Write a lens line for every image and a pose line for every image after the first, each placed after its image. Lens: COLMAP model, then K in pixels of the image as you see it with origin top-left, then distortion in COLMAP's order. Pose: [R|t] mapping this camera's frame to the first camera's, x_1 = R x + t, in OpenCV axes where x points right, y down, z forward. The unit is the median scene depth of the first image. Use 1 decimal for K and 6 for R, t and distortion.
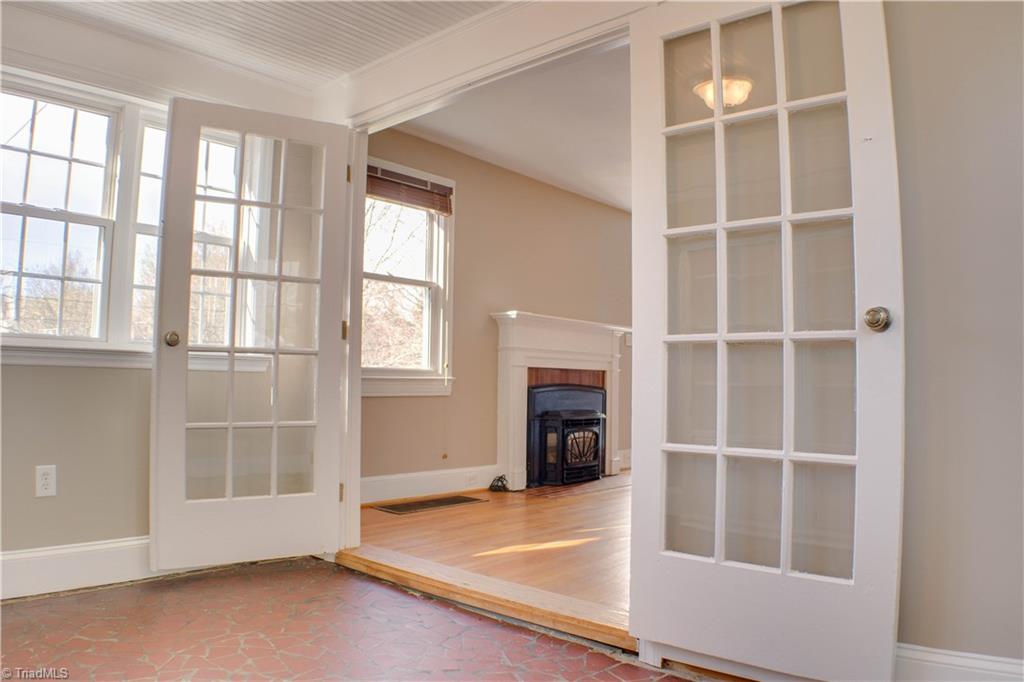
lens RADIAL K [[717.8, 0, 512.0], [0, 717.8, 341.0], [0, 0, 1]] dist [-0.170927, 0.036566]
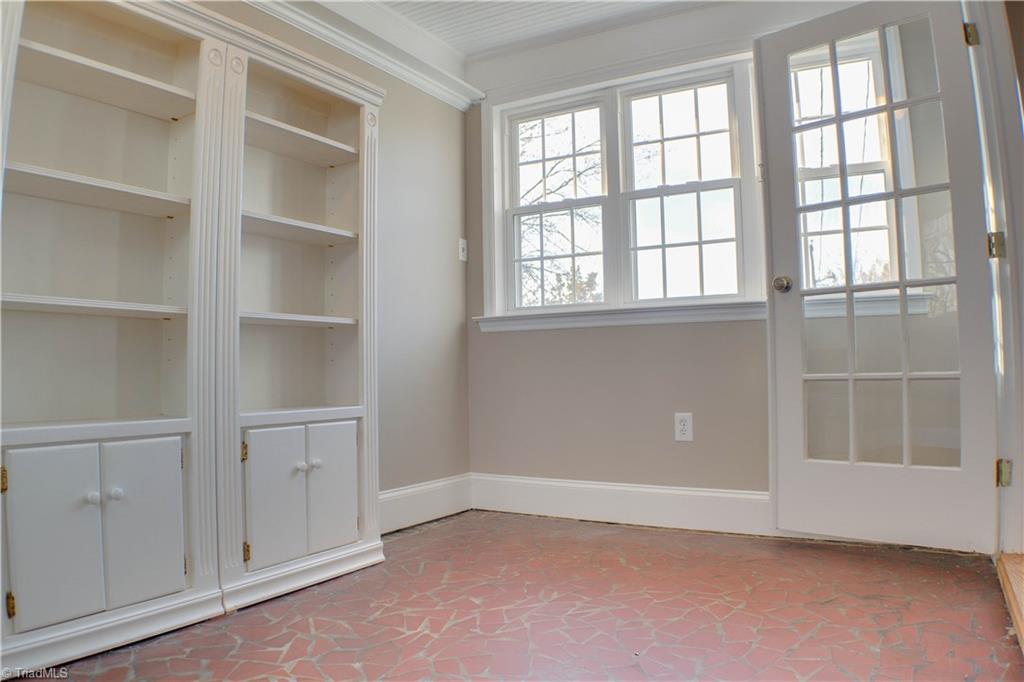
lens RADIAL K [[717.8, 0, 512.0], [0, 717.8, 341.0], [0, 0, 1]] dist [-0.170927, 0.036566]
pose [[0.159087, -0.052893, -0.985847, 0.213822], [0.067080, 0.996835, -0.042658, 0.049465], [0.984983, -0.059345, 0.162131, 0.263698]]
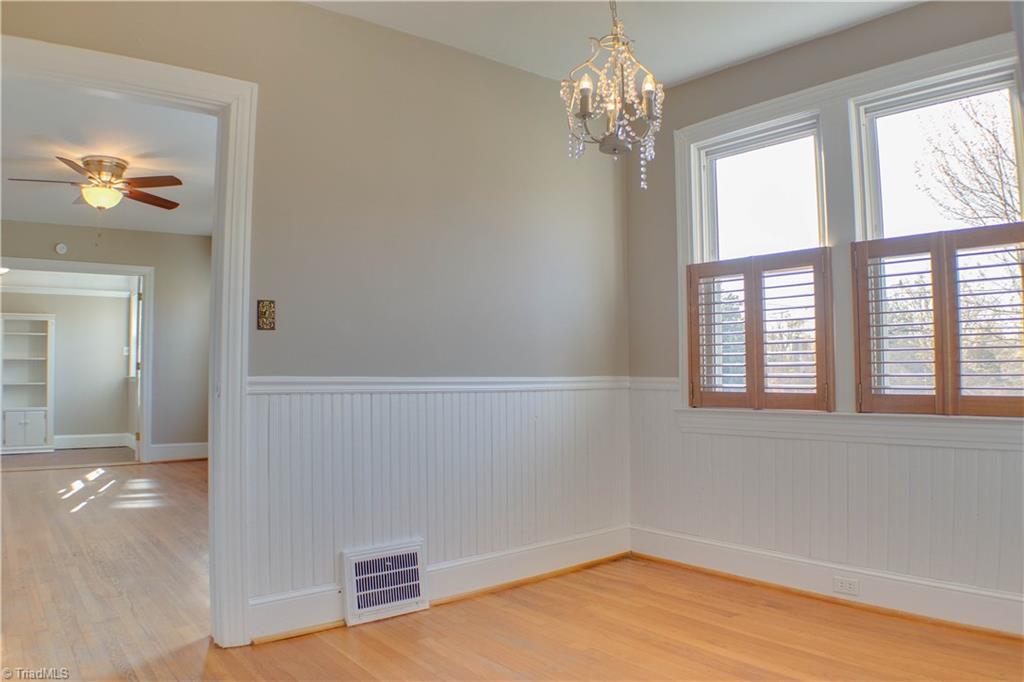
lens RADIAL K [[717.8, 0, 512.0], [0, 717.8, 341.0], [0, 0, 1]] dist [-0.170927, 0.036566]
pose [[-0.177360, -0.051256, -0.982810, 1.073052], [0.057818, 0.996375, -0.062397, 0.069688], [0.982446, -0.067890, -0.173754, 1.588938]]
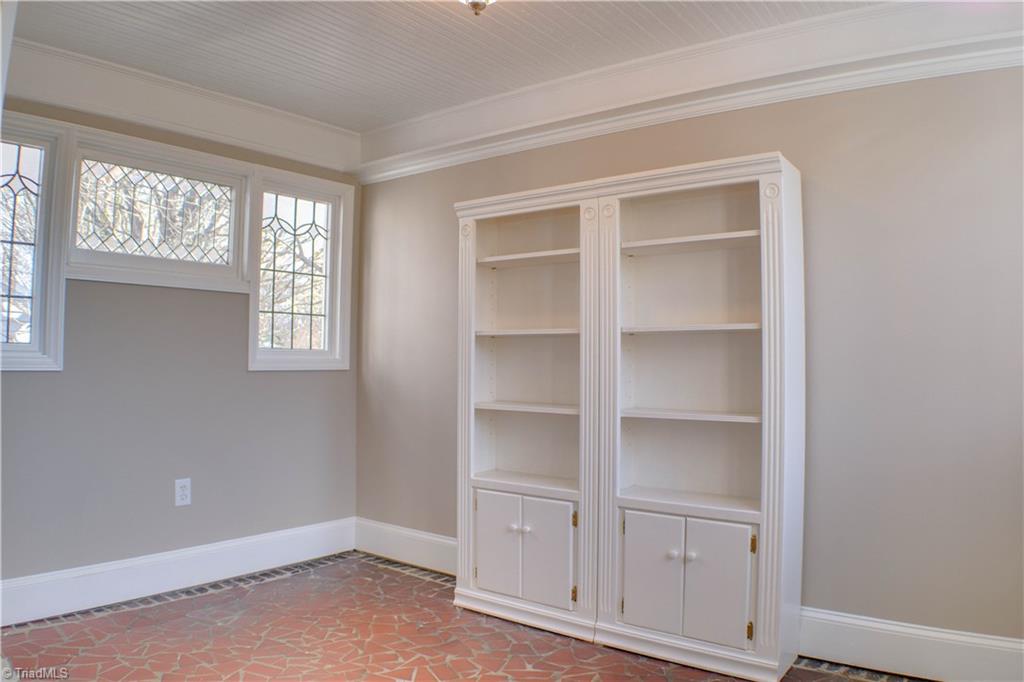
lens RADIAL K [[717.8, 0, 512.0], [0, 717.8, 341.0], [0, 0, 1]] dist [-0.170927, 0.036566]
pose [[-0.998558, -0.021021, -0.049395, -0.091310], [-0.017182, 0.996890, -0.076906, -0.003538], [0.050858, -0.075947, -0.995814, 0.661883]]
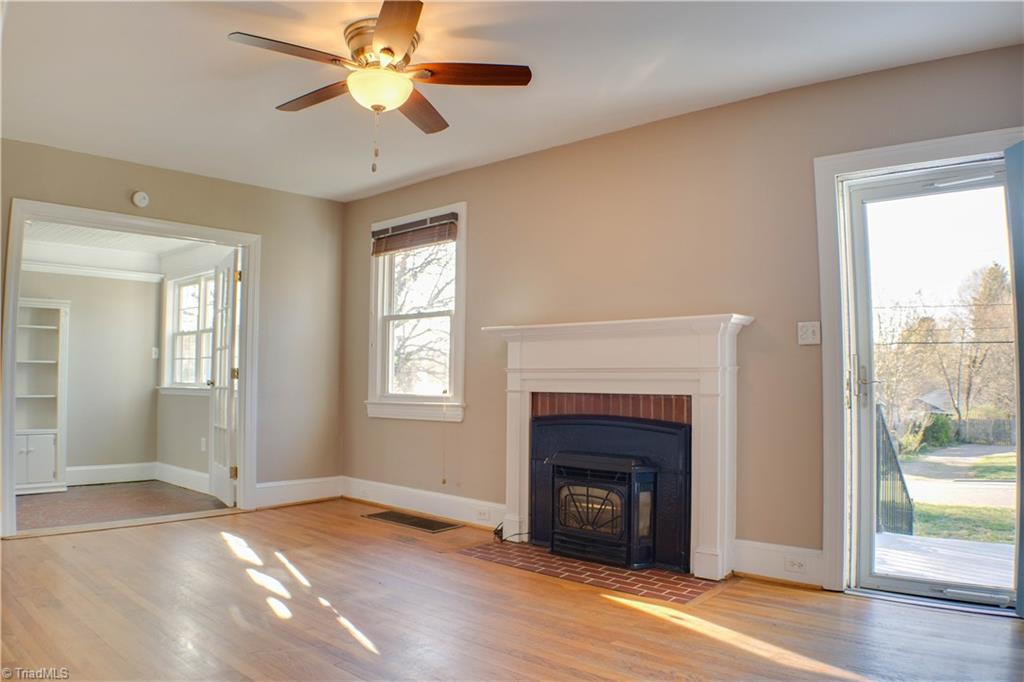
lens RADIAL K [[717.8, 0, 512.0], [0, 717.8, 341.0], [0, 0, 1]] dist [-0.170927, 0.036566]
pose [[-0.017382, -0.068177, -0.997522, 0.847952], [0.053031, 0.996205, -0.069011, 0.035005], [0.998442, -0.054099, -0.013701, 1.028657]]
